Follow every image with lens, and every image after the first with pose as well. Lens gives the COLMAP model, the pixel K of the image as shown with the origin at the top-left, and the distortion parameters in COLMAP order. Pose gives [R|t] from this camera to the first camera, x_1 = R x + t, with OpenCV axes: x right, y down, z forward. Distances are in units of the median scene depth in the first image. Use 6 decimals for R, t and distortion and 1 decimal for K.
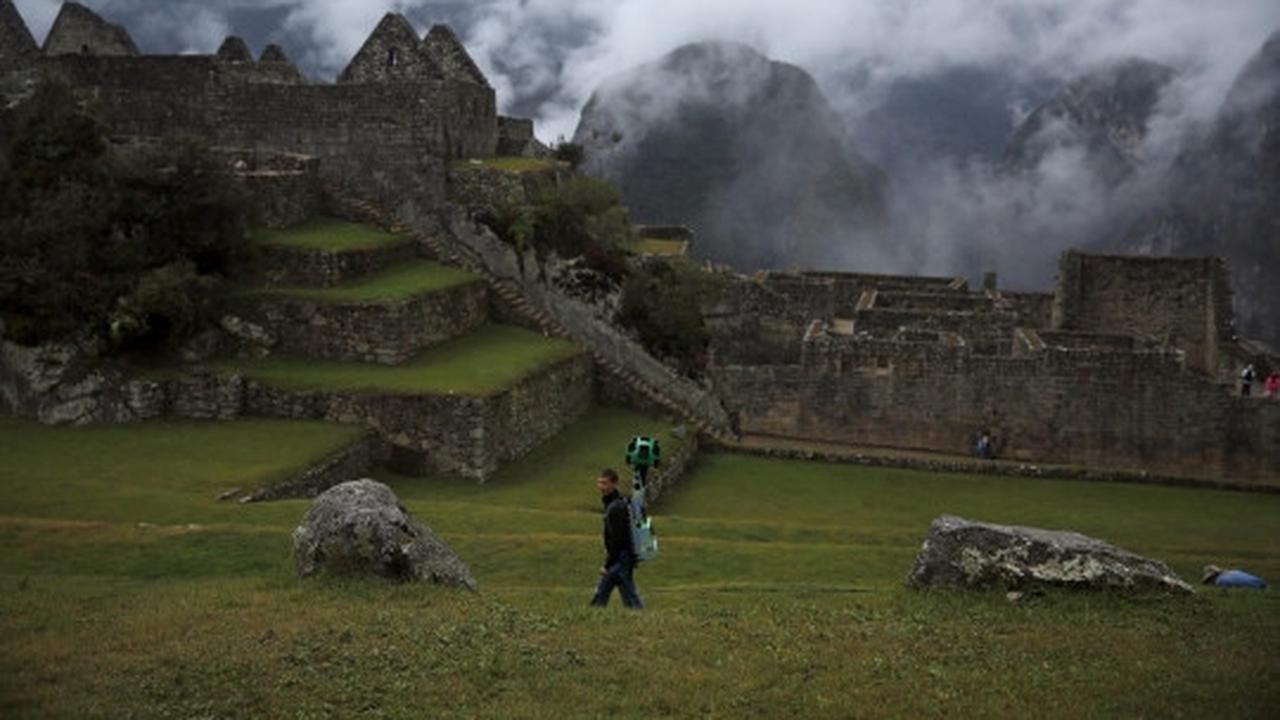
lens RADIAL K [[978.8, 0, 640.0], [0, 978.8, 360.0], [0, 0, 1]] dist [-0.092668, 0.093965]
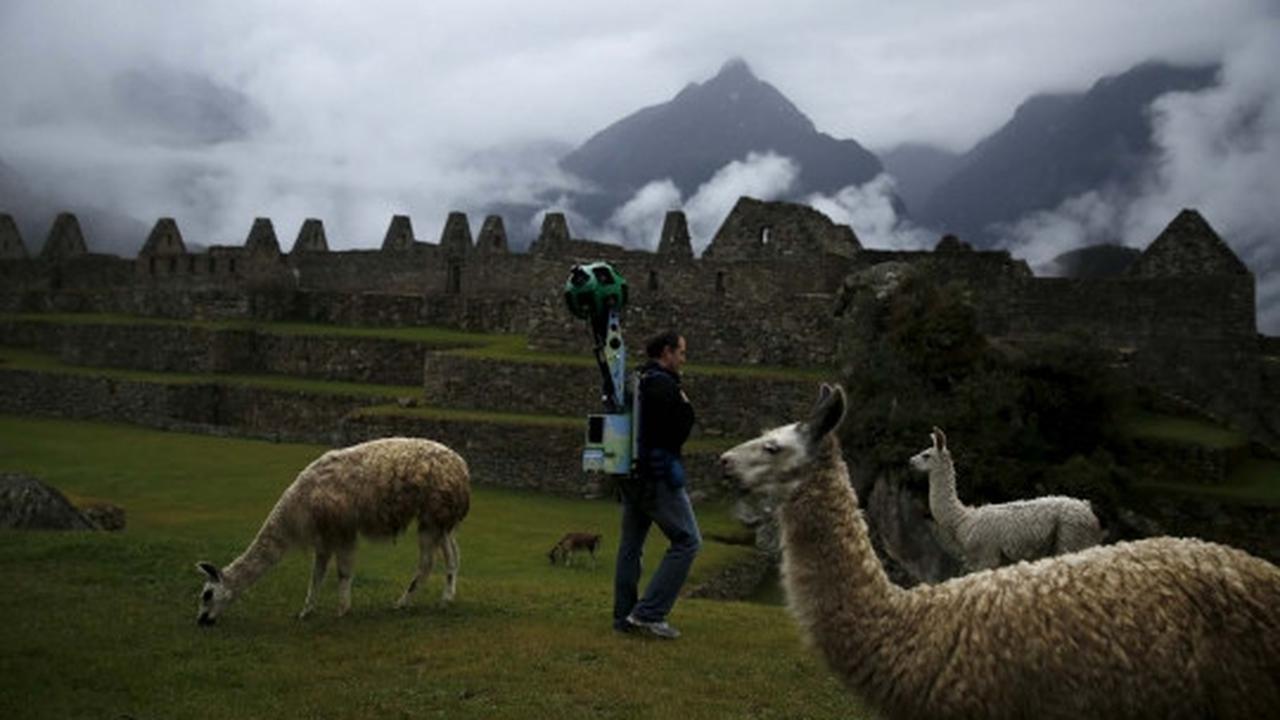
lens RADIAL K [[978.8, 0, 640.0], [0, 978.8, 360.0], [0, 0, 1]] dist [-0.092668, 0.093965]
pose [[0.943959, 0.020126, -0.329448, -0.470095], [-0.085255, 0.979135, -0.184462, 0.022860], [0.318861, 0.202212, 0.925979, -0.064153]]
